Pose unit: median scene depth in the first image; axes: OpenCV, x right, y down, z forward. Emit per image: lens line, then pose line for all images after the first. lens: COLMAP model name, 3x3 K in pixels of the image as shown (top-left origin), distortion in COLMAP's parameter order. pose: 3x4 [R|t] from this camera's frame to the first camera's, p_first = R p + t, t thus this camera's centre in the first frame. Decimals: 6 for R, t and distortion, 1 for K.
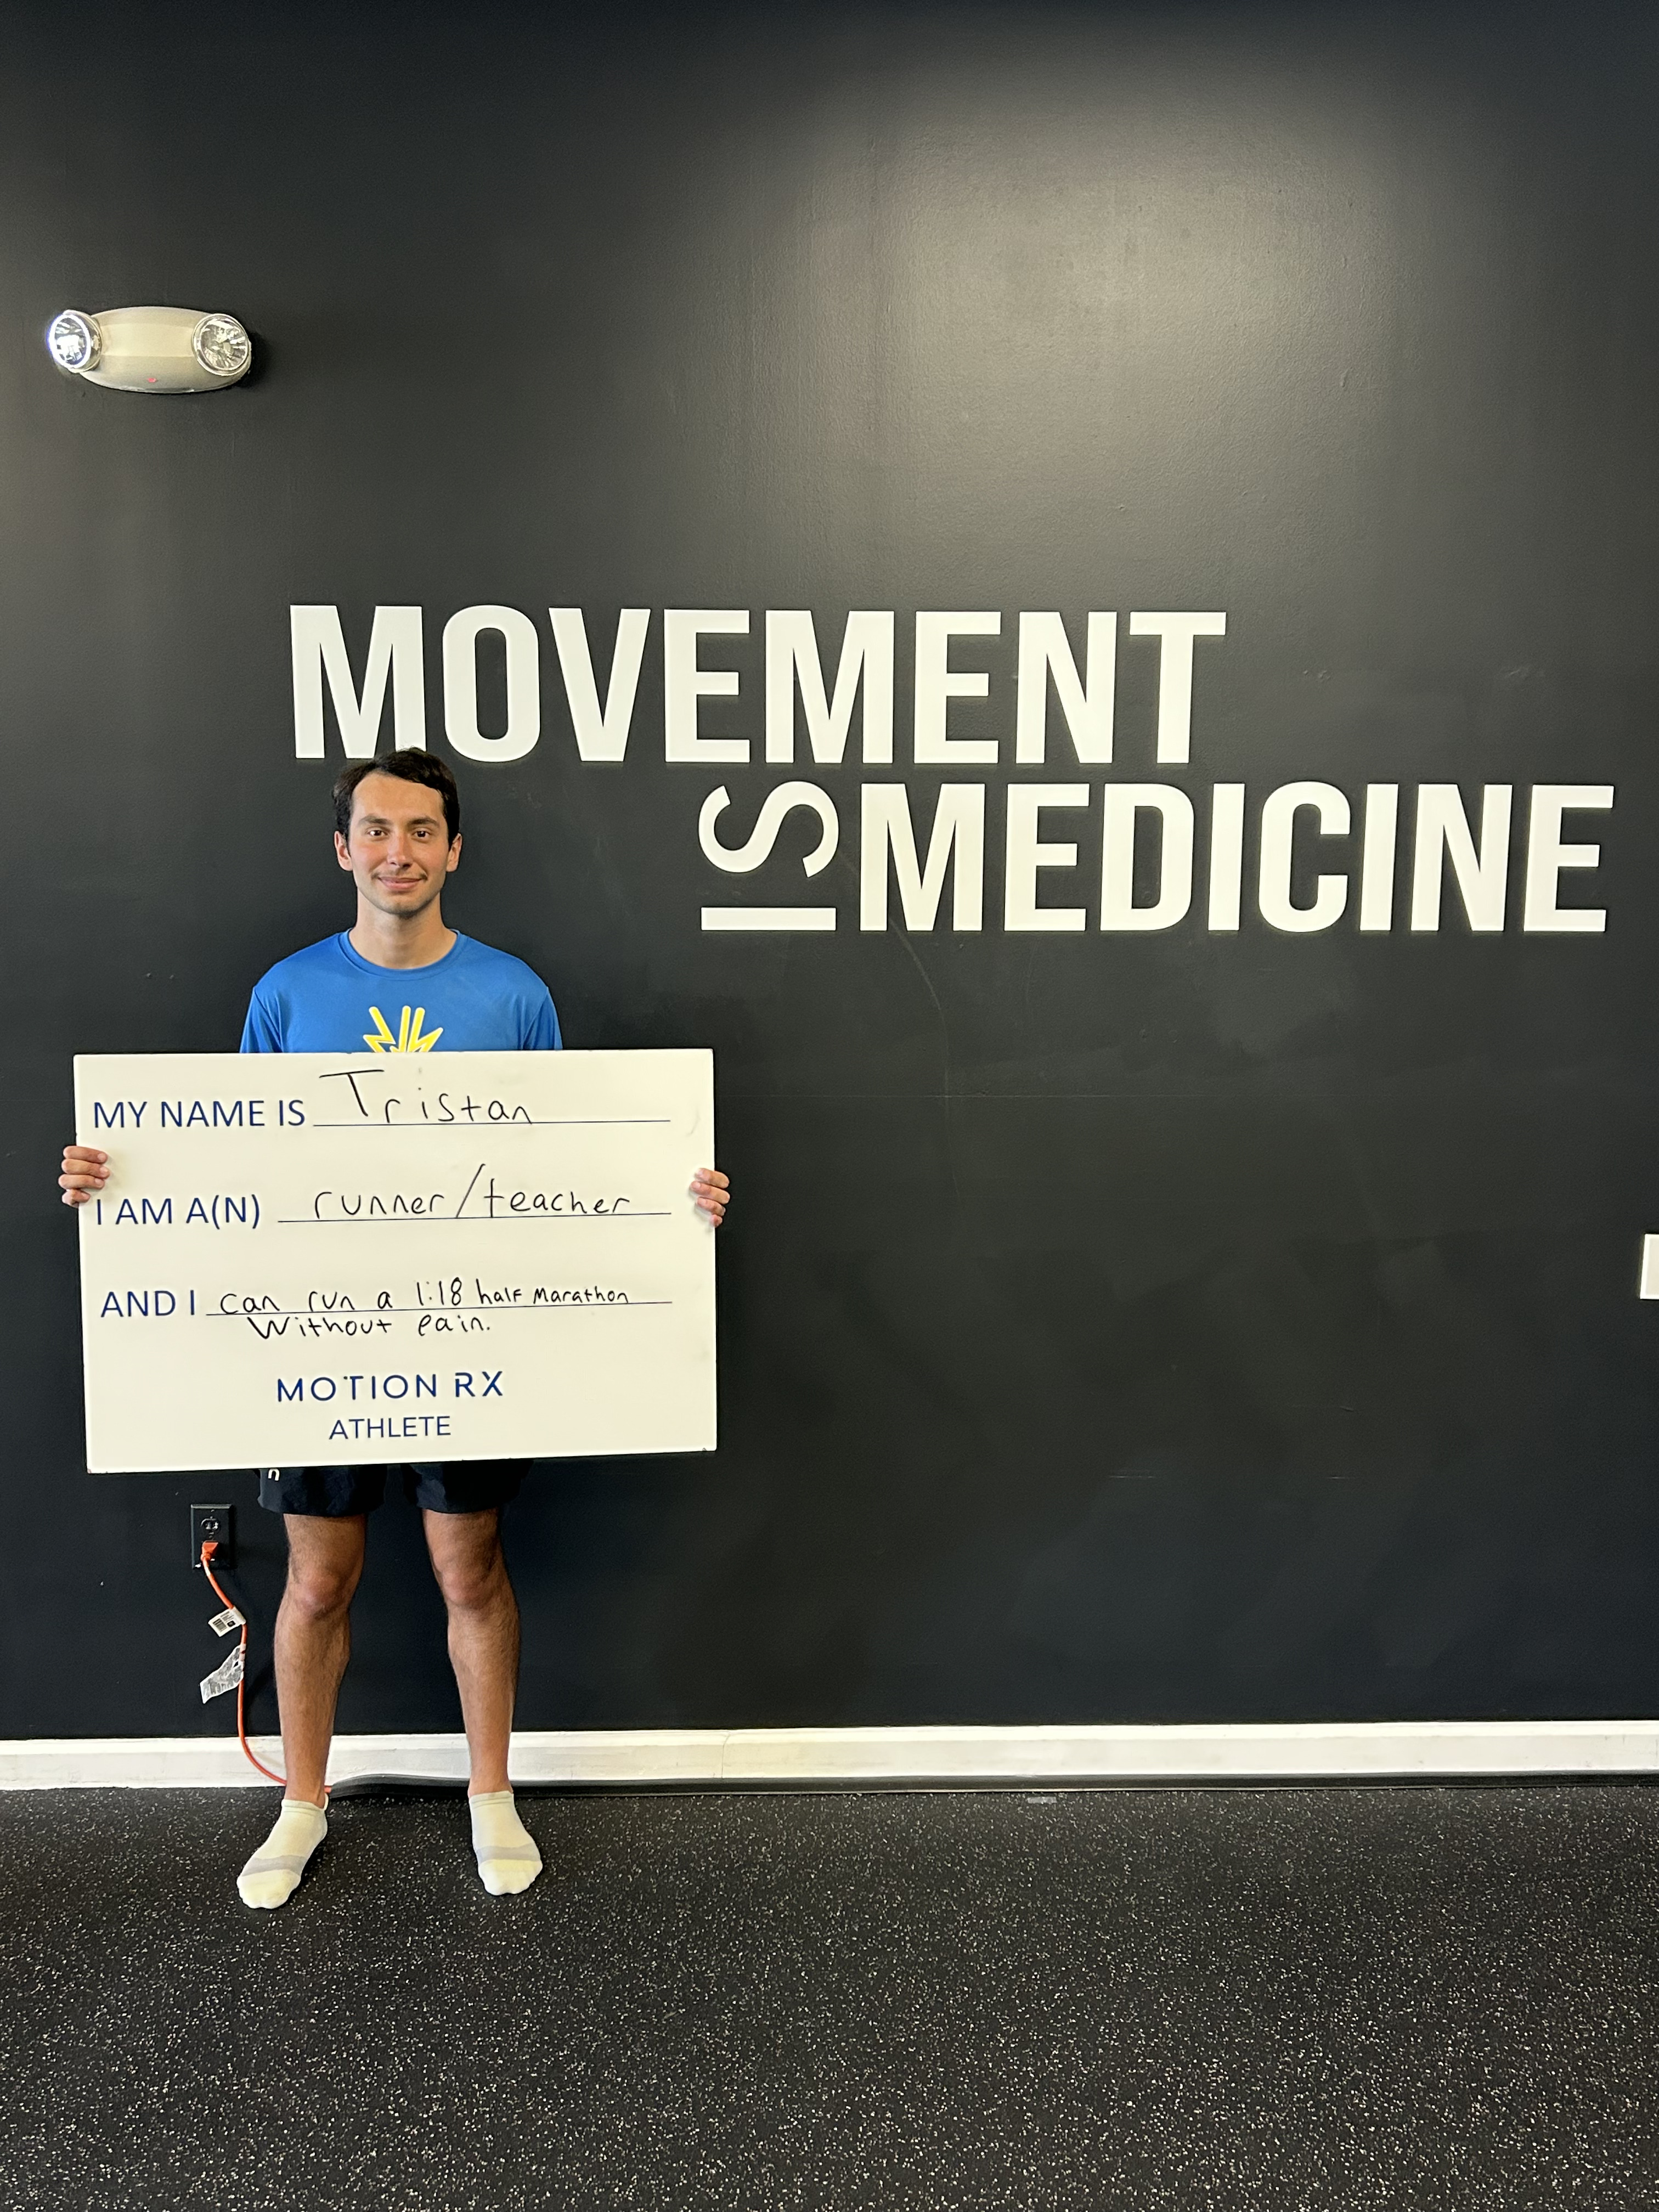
lens RADIAL K [[2116.8, 0, 820.4], [0, 2116.8, 1095.8], [0, 0, 1]] dist [0.005480, -0.009793]
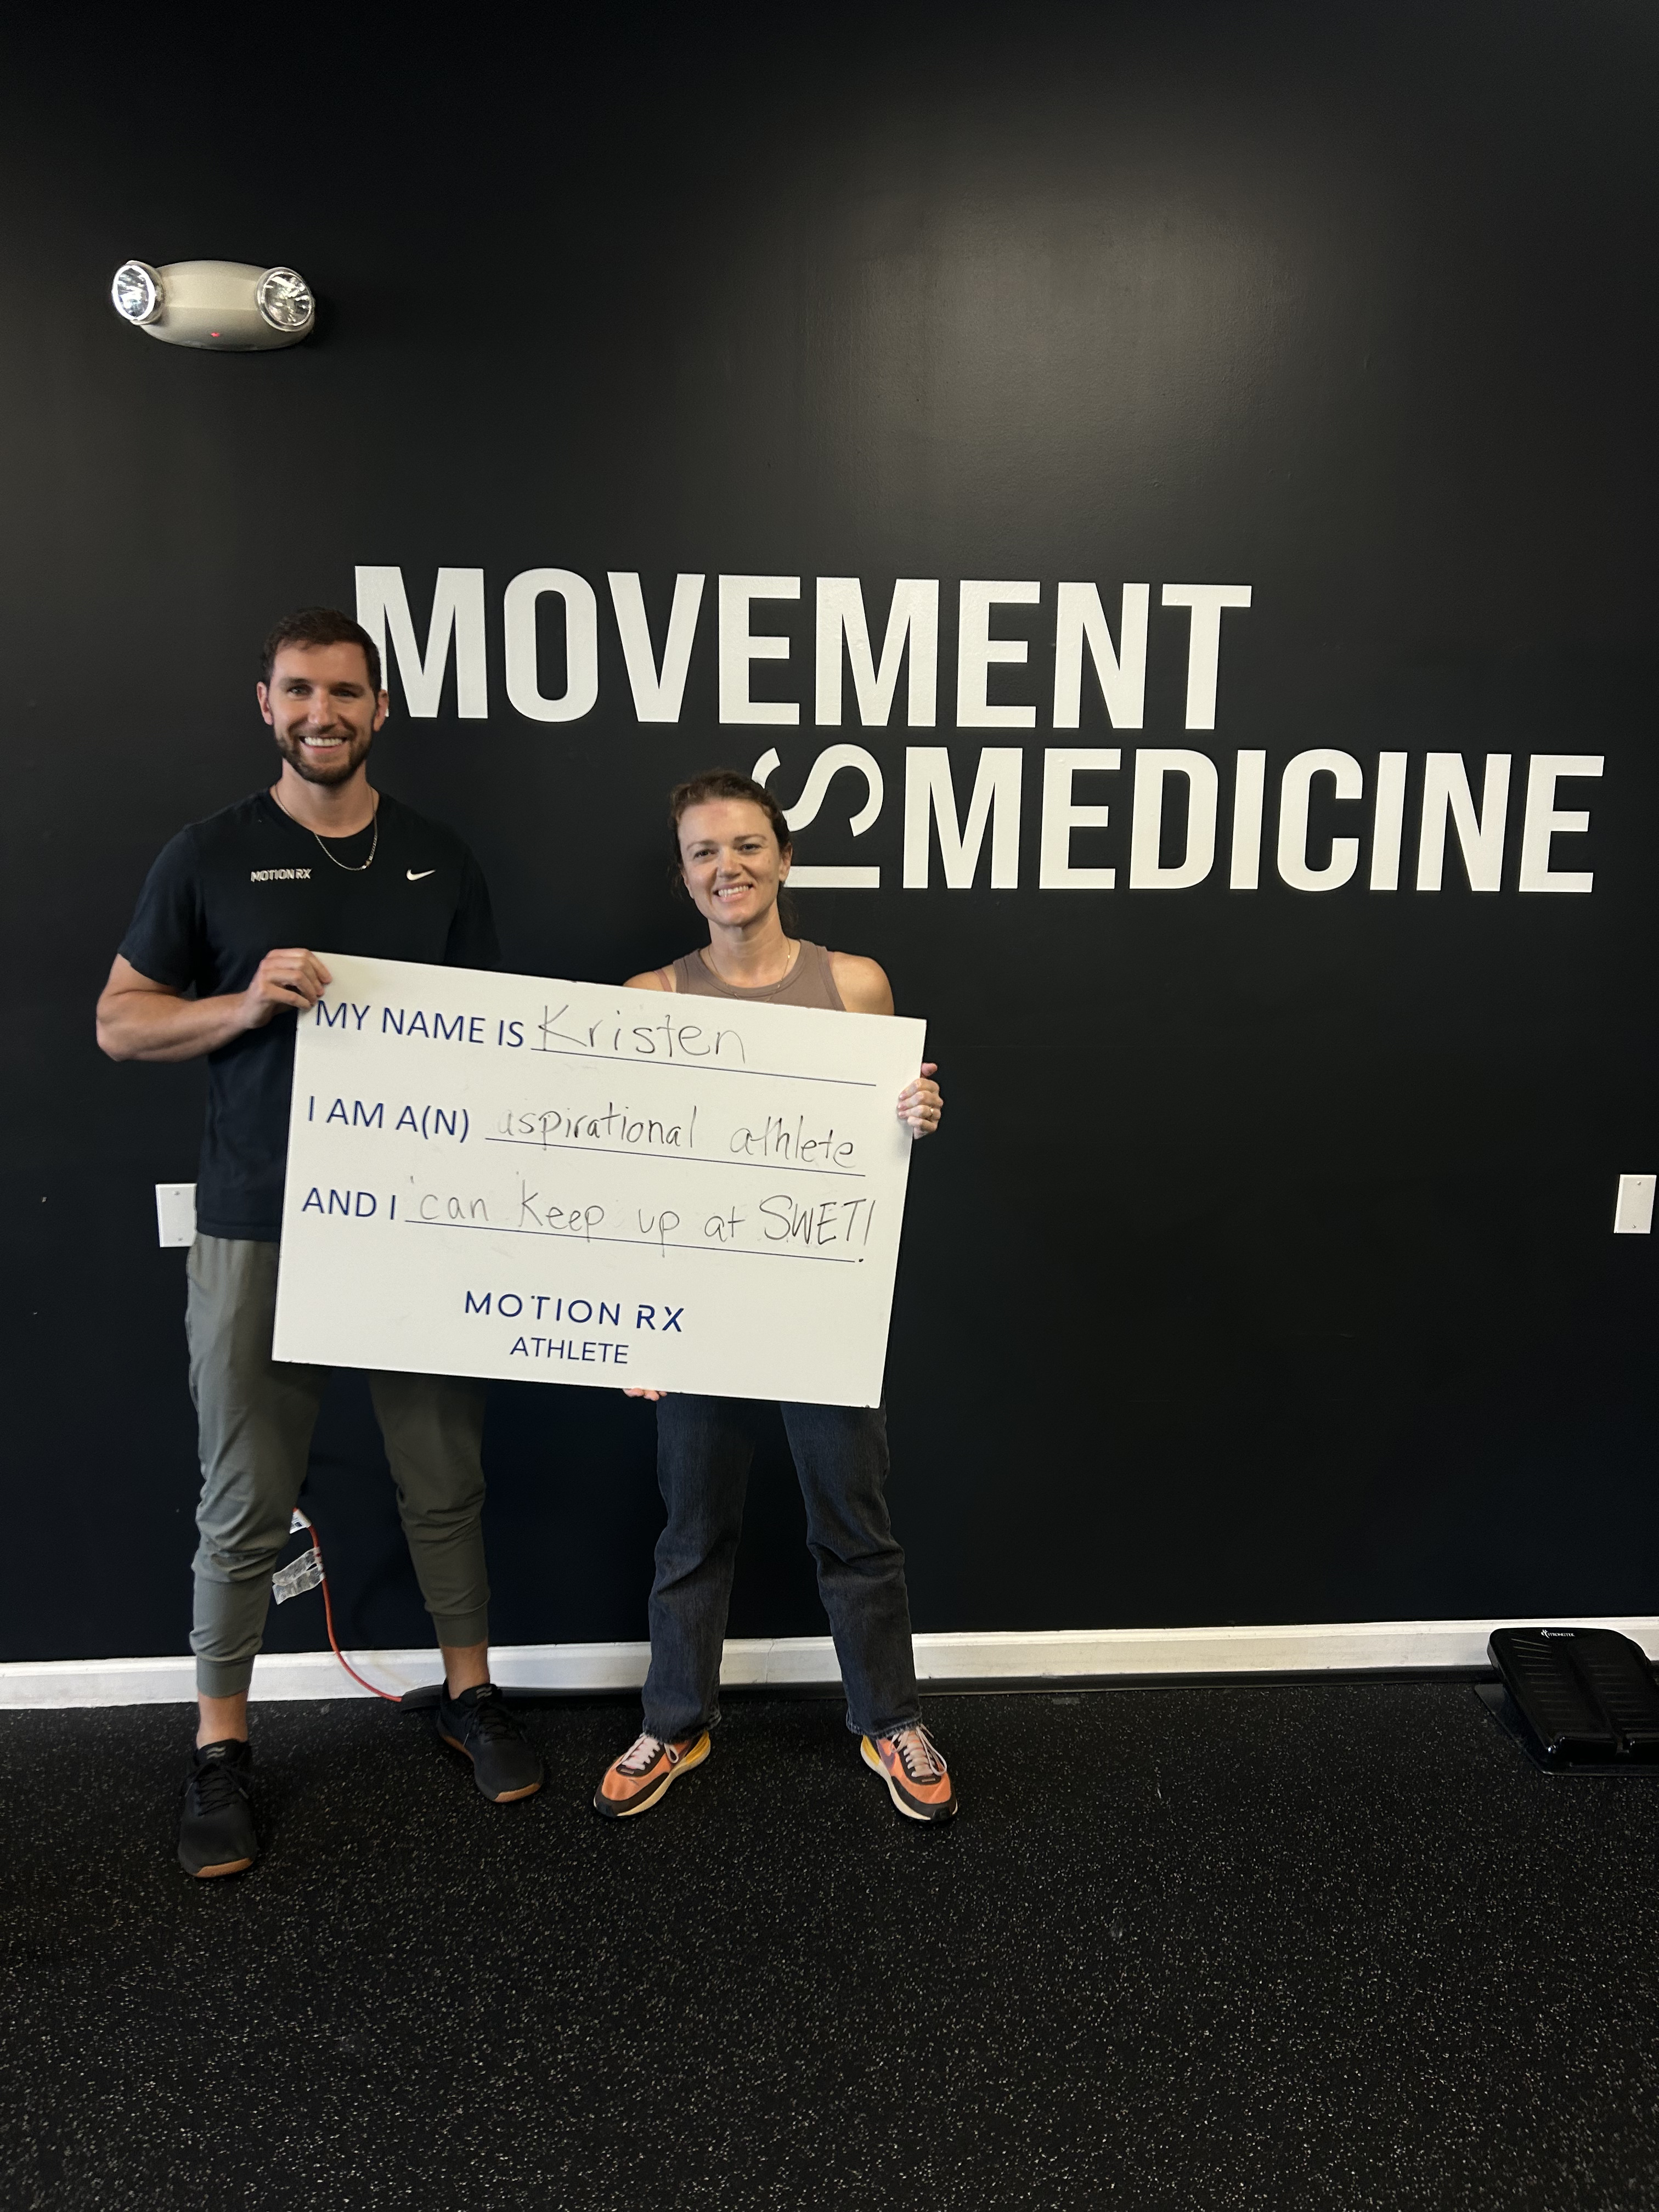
lens RADIAL K [[1668.2, 0, 821.3], [0, 1668.2, 1100.0], [0, 0, 1]] dist [0.006262, -0.003565]
pose [[0.999128, -0.000368, 0.041745, -0.058704], [-0.000714, 0.999664, 0.025903, 0.006264], [-0.041740, -0.025910, 0.998792, 0.177703]]
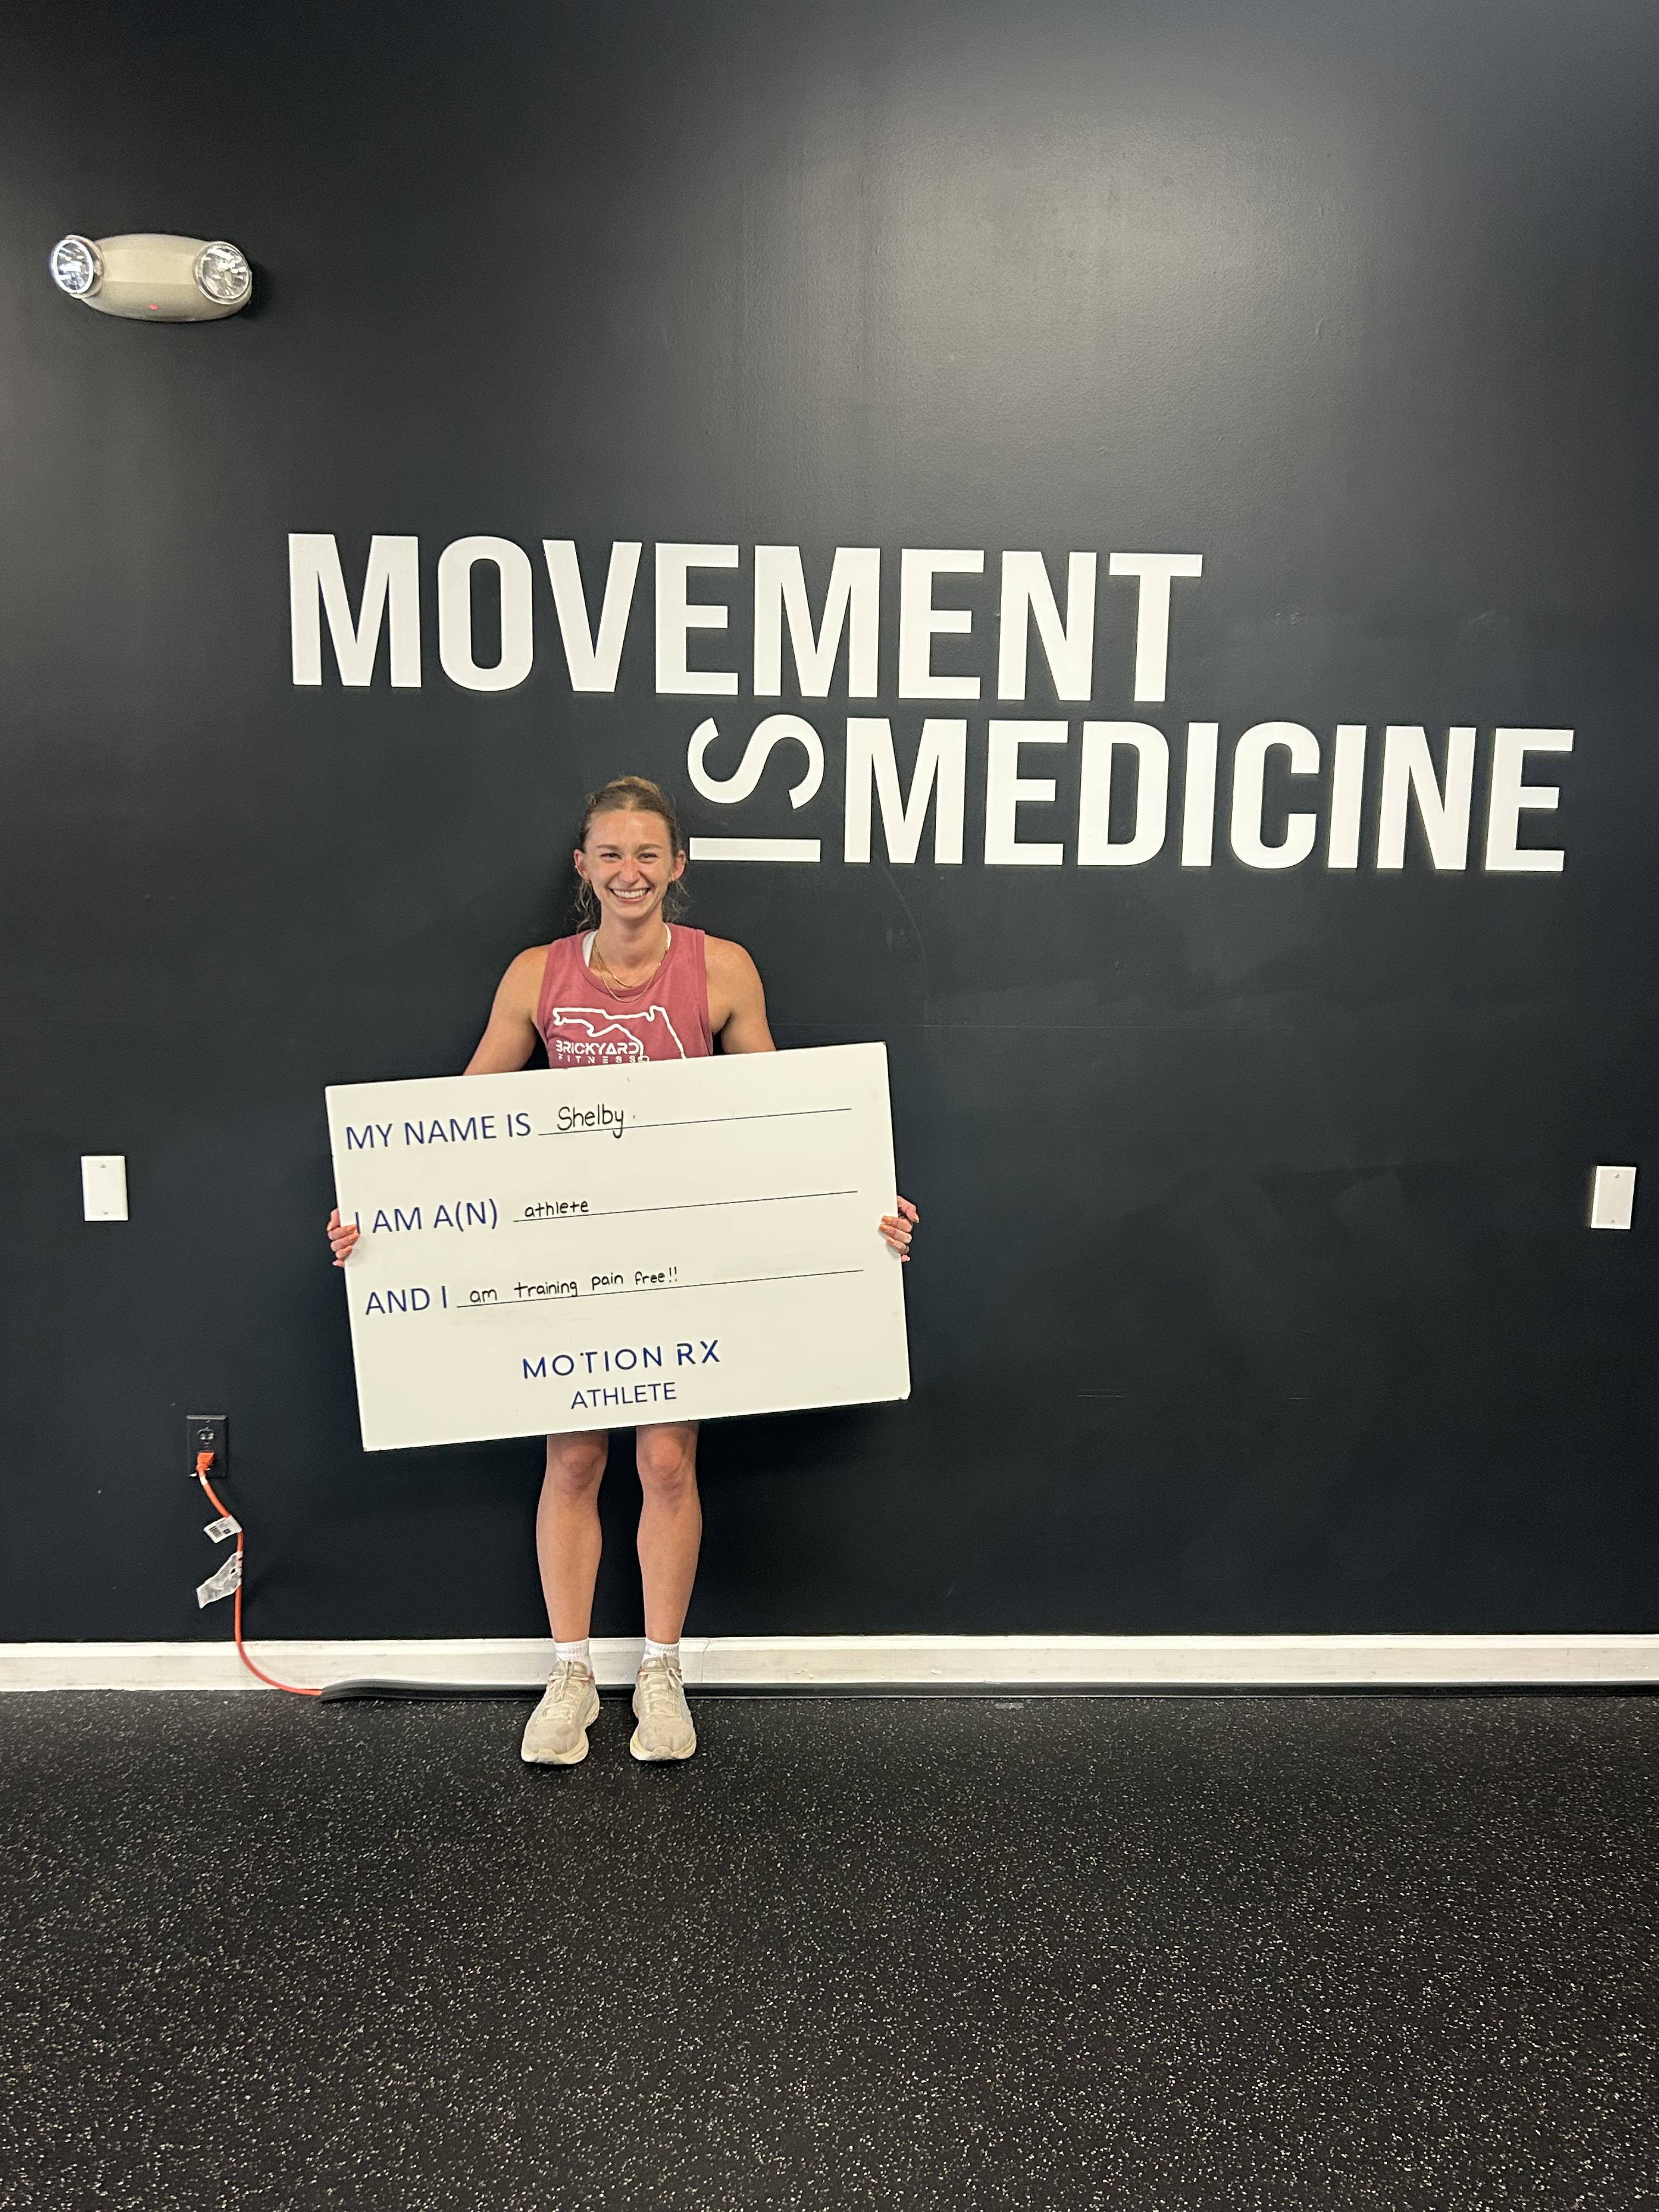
lens RADIAL K [[2027.3, 0, 829.5], [0, 2027.3, 1106.0], [0, 0, 1]] dist [-0.001726, -0.000054]
pose [[0.999817, 0.010115, 0.016241, -0.003043], [-0.010390, 0.999802, 0.016986, 0.024718], [-0.016066, -0.017151, 0.999724, 0.016122]]
